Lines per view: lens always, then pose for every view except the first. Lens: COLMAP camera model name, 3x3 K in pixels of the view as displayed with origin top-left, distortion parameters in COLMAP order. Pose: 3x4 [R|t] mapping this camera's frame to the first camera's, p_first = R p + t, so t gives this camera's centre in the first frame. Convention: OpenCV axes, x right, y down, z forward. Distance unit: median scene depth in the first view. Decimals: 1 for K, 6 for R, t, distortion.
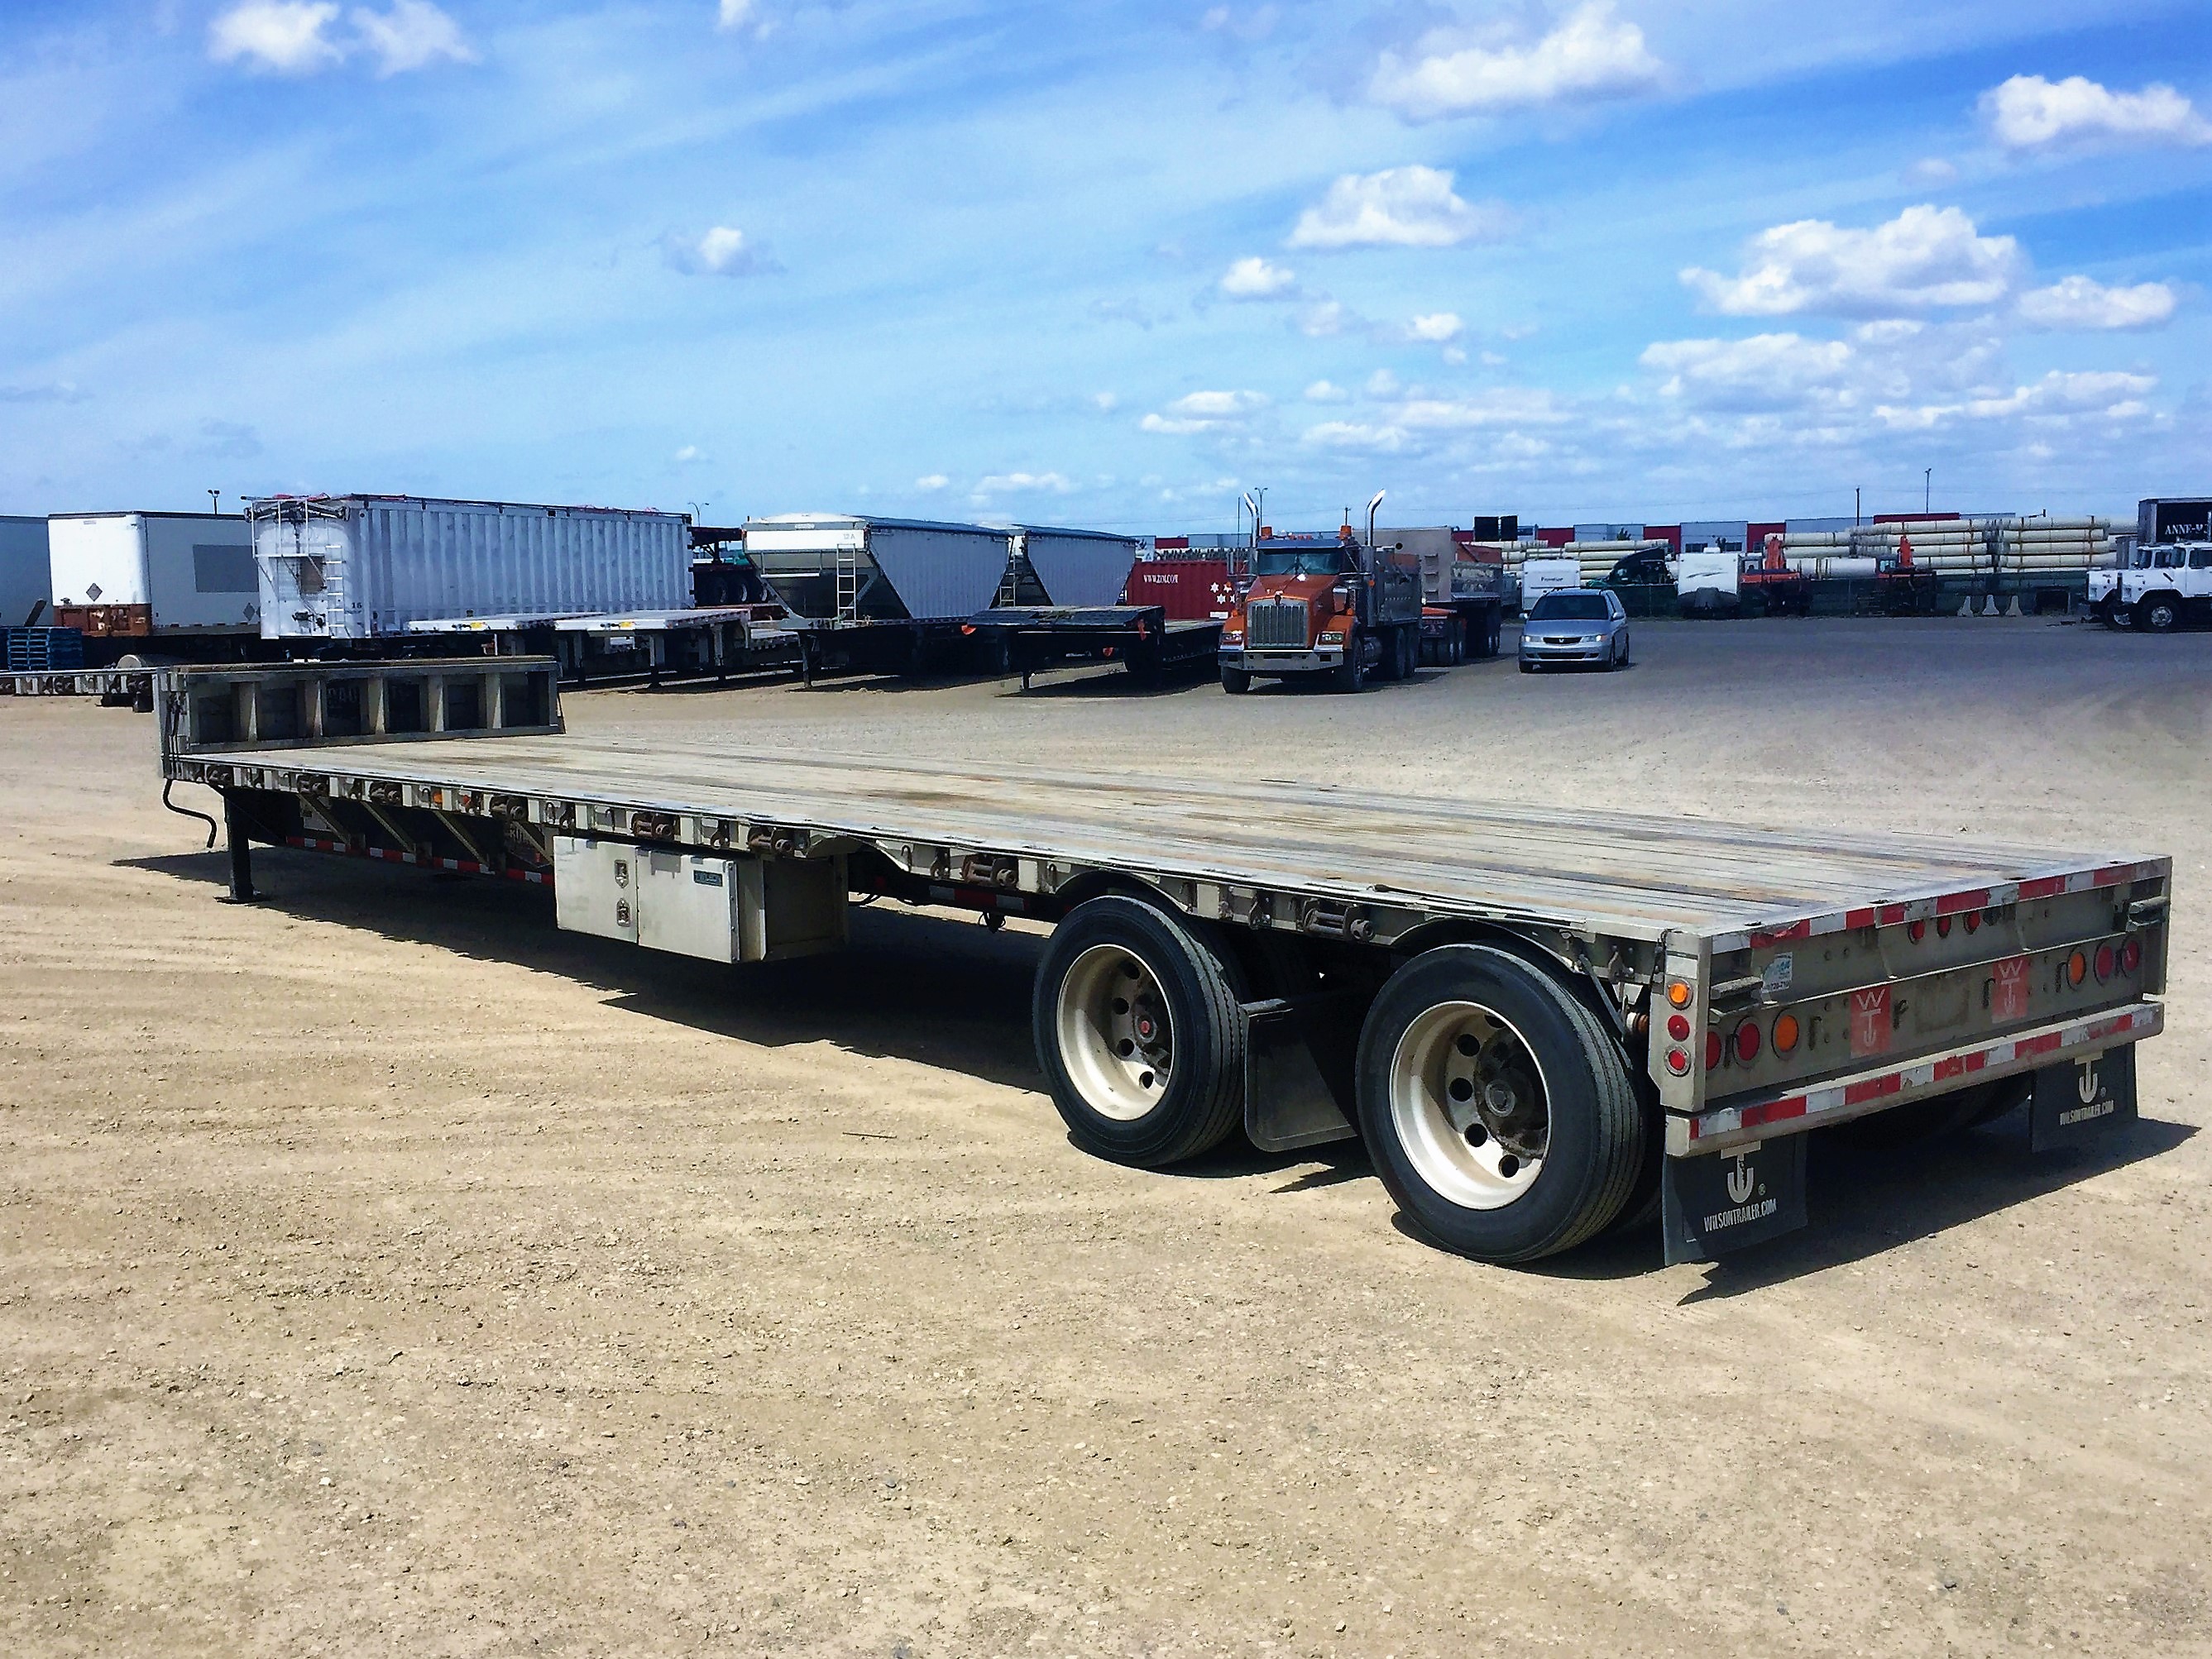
lens RADIAL K [[2299.1, 0, 1093.7], [0, 2299.1, 767.4], [0, 0, 1]] dist [0.091675, -0.121253]
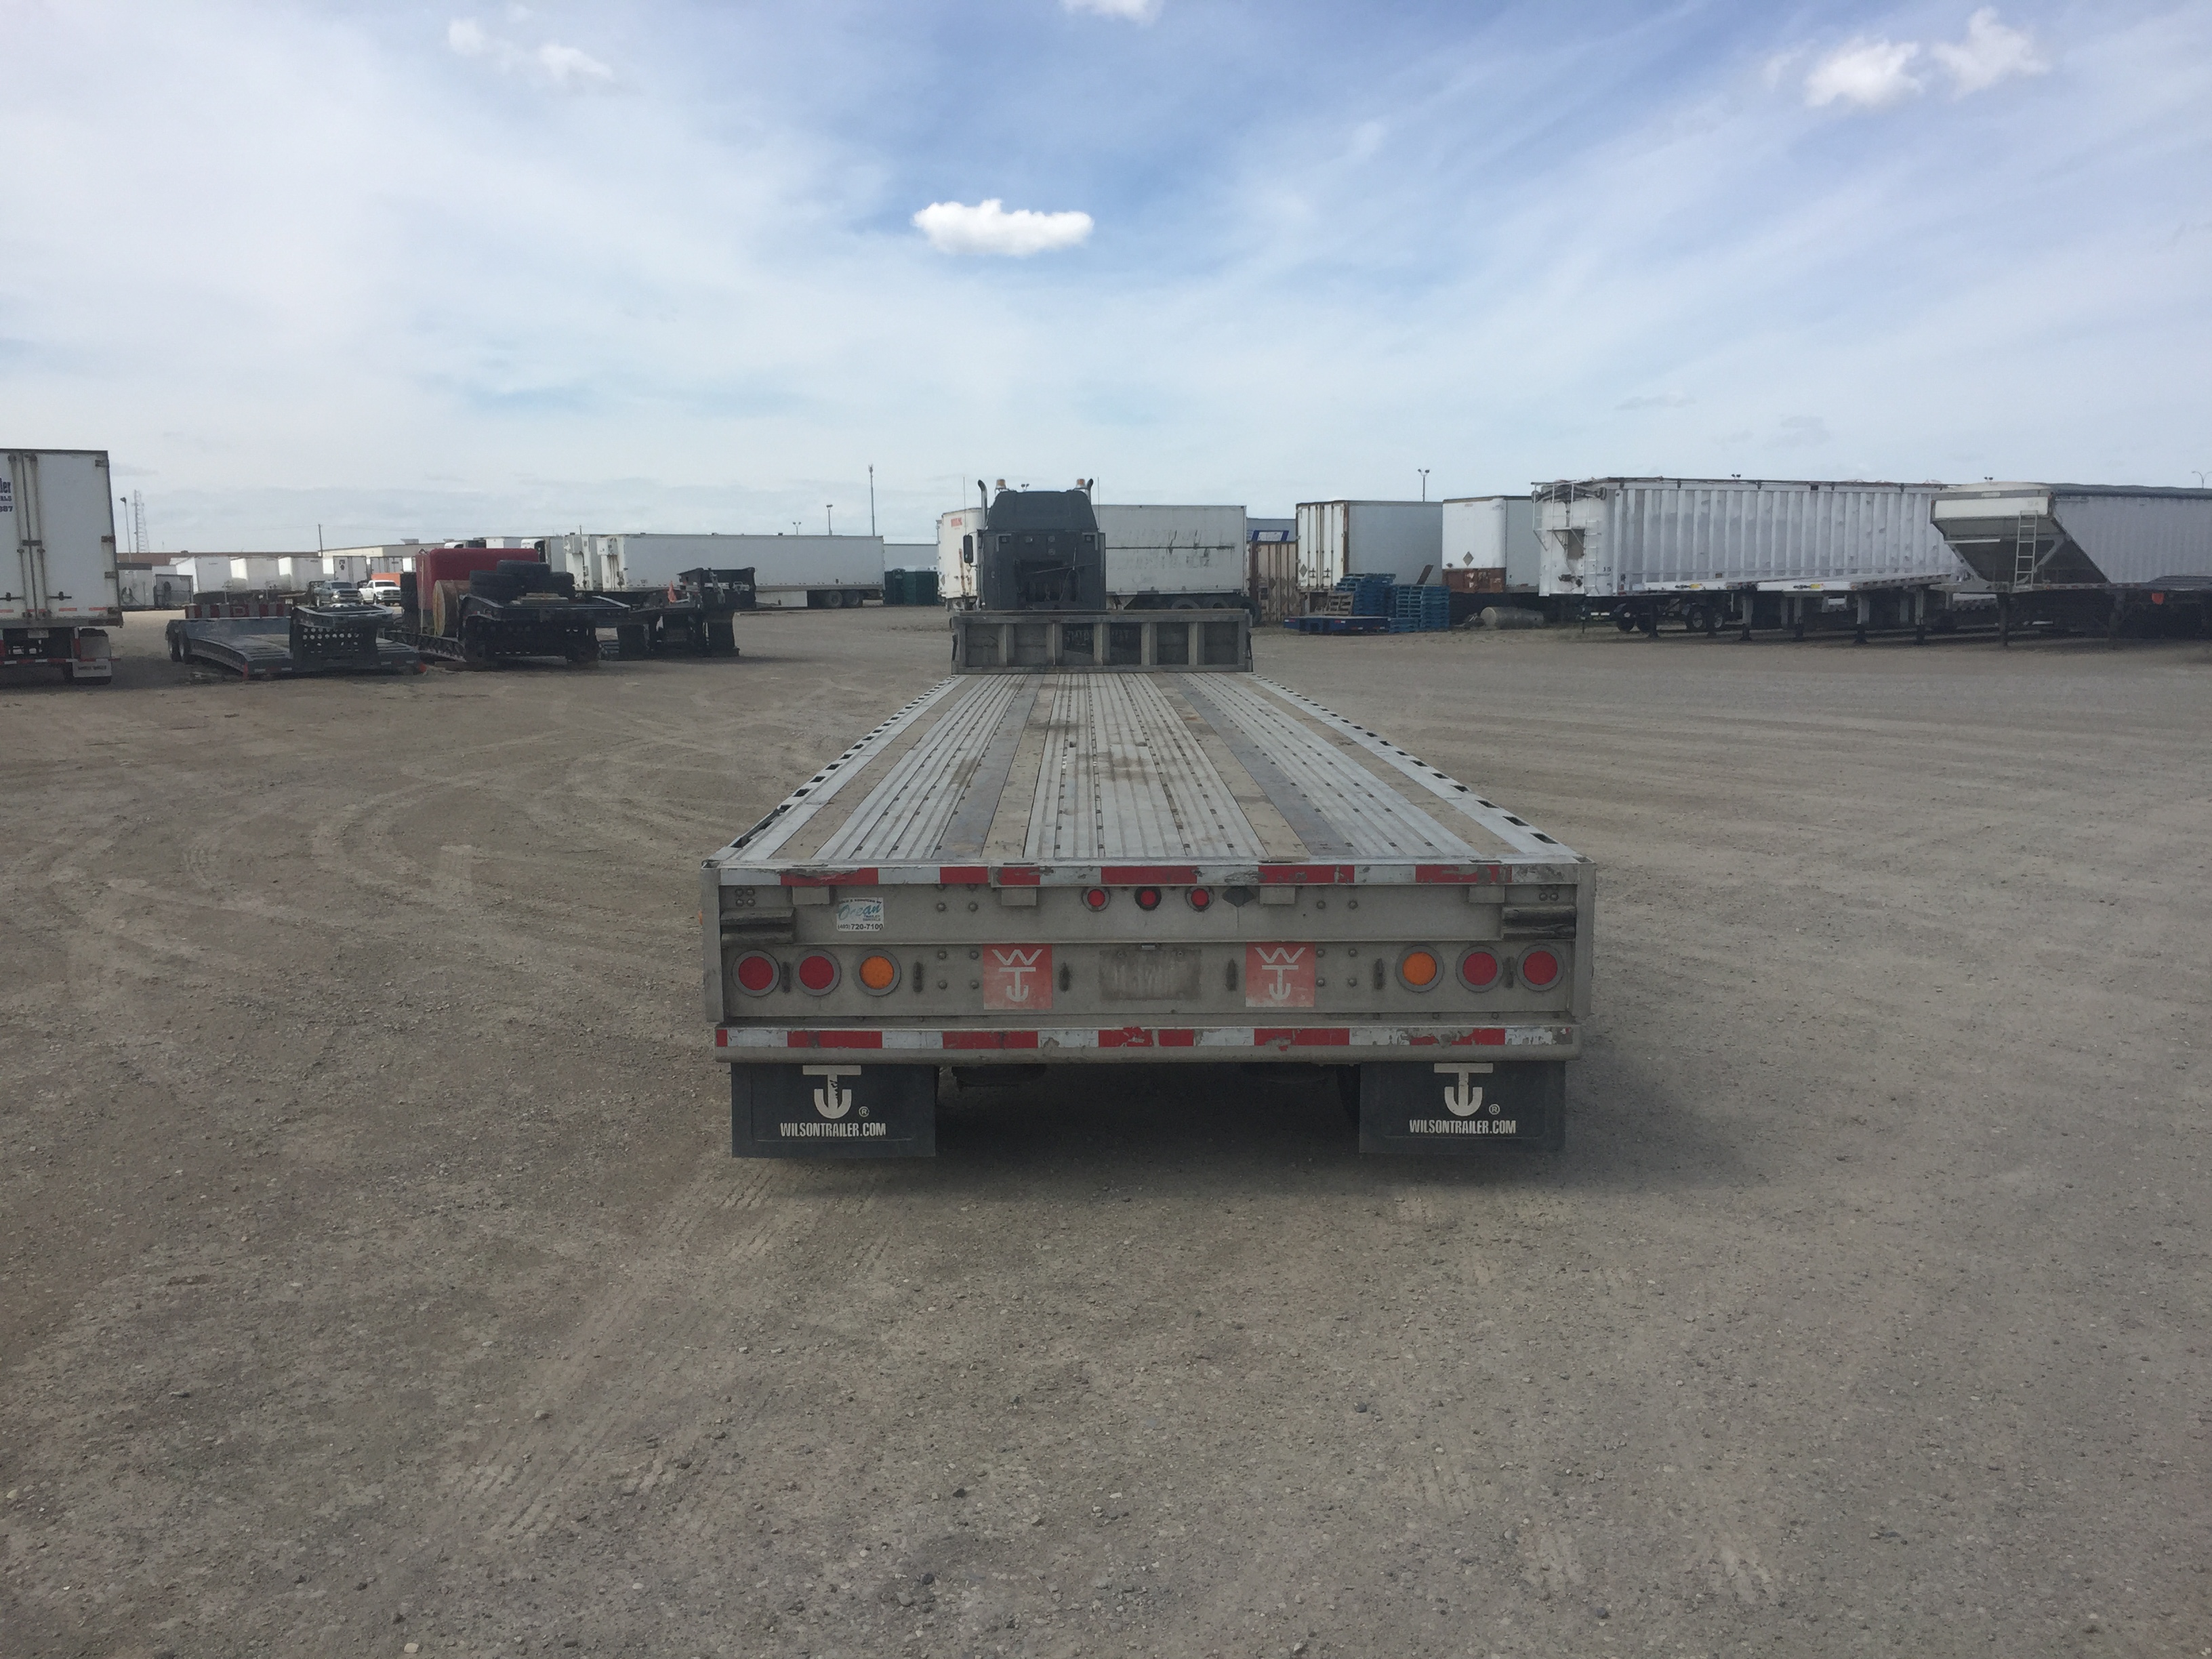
lens RADIAL K [[1883.9, 0, 1106.0], [0, 1883.9, 829.5], [0, 0, 1]] dist [0.090265, -0.122160]
pose [[0.768092, 0.095250, -0.633216, 0.419625], [-0.053028, 0.994940, 0.085339, -0.014486], [0.638140, -0.031970, 0.769256, 0.177549]]
